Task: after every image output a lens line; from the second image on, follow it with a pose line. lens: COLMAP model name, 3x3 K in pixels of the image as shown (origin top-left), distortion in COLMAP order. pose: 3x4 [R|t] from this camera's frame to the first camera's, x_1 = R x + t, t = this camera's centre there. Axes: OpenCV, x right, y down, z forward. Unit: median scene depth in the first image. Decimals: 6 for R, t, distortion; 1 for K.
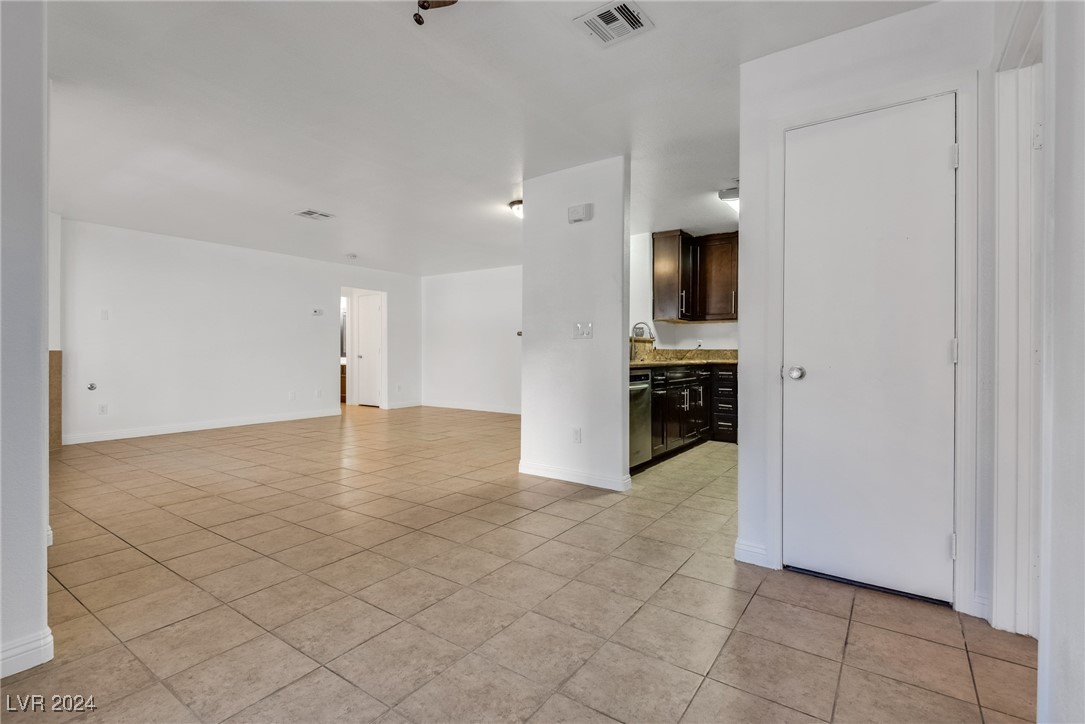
lens RADIAL K [[508.9, 0, 529.2], [0, 508.9, 351.9], [0, 0, 1]] dist [0.002364, -0.000333]
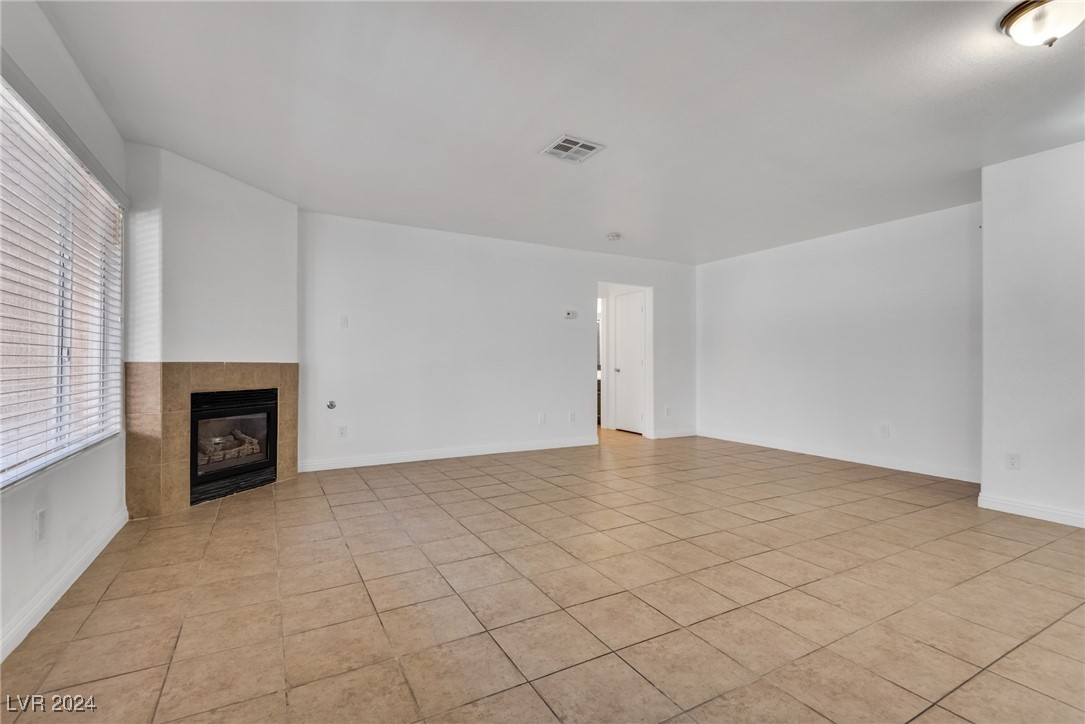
lens RADIAL K [[492.6, 0, 538.8], [0, 492.6, 361.5], [0, 0, 1]] dist [0.038379, -0.023341]
pose [[0.902758, -0.000691, -0.430147, -0.163756], [-0.001079, 0.999992, -0.003871, -0.001965], [0.430147, 0.003959, 0.902750, 0.358561]]
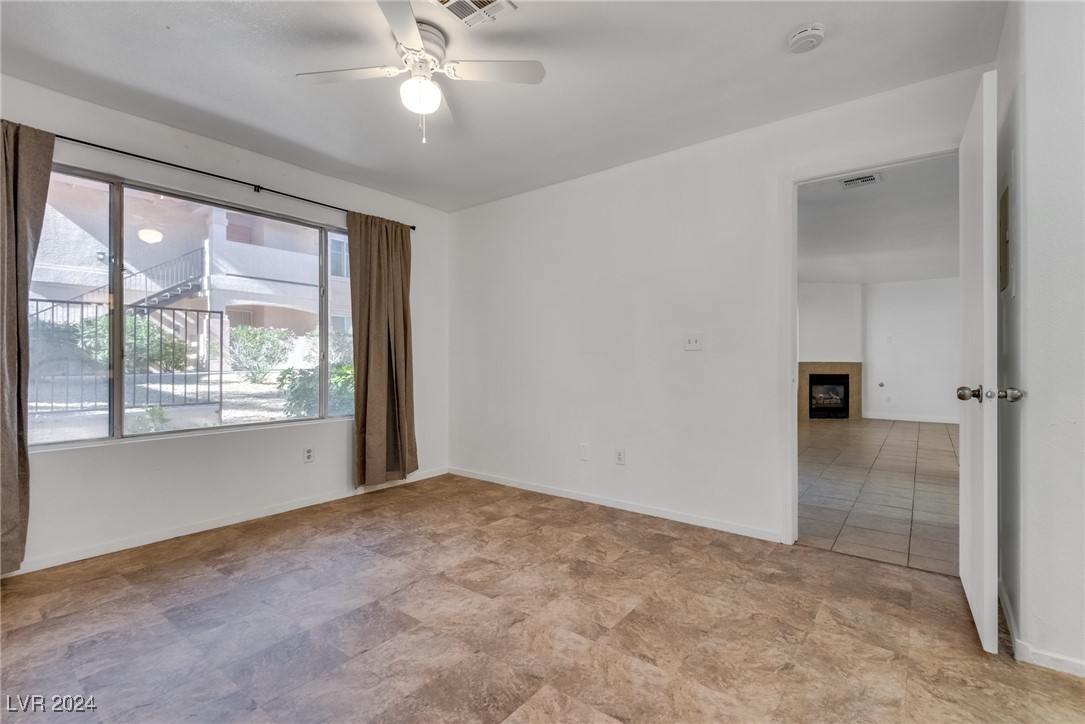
lens RADIAL K [[492.6, 0, 538.8], [0, 492.6, 361.5], [0, 0, 1]] dist [0.038379, -0.023341]
pose [[-0.034573, -0.001969, -0.999400, 0.694852], [-0.001015, 0.999998, -0.001935, -0.000369], [0.999402, 0.000948, -0.034575, -0.028082]]
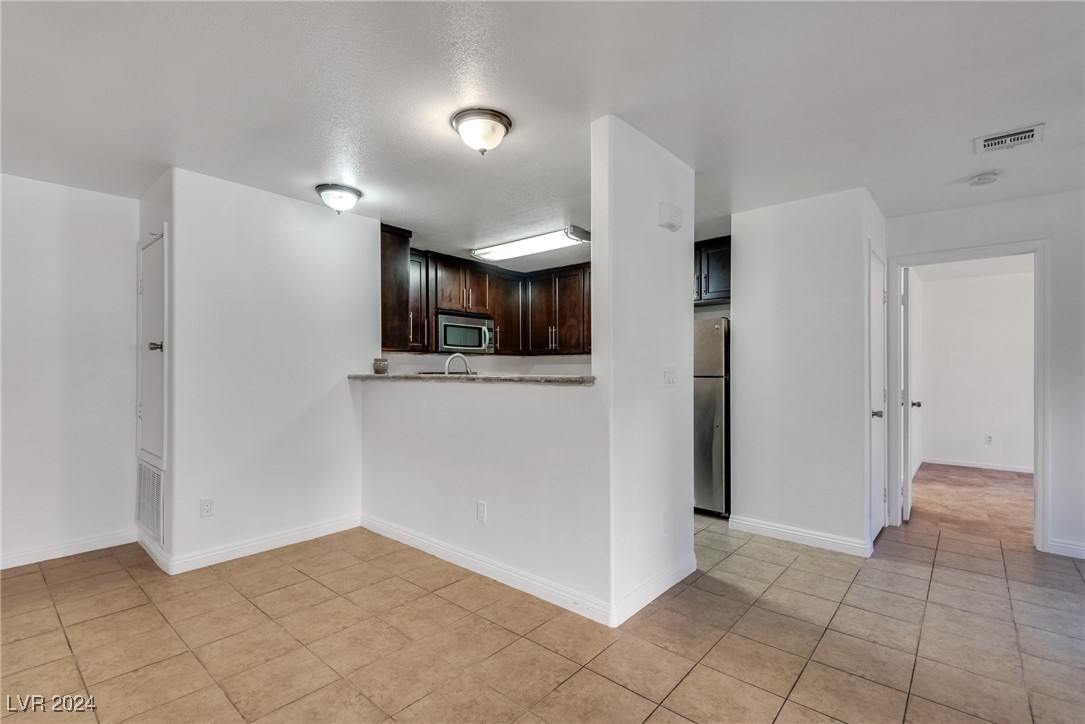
lens RADIAL K [[492.6, 0, 538.8], [0, 492.6, 361.5], [0, 0, 1]] dist [0.038379, -0.023341]
pose [[0.087703, 0.013034, 0.996061, -0.407427], [-0.001347, 0.999915, -0.012966, -0.035450], [-0.996146, -0.000205, 0.087713, 0.713274]]
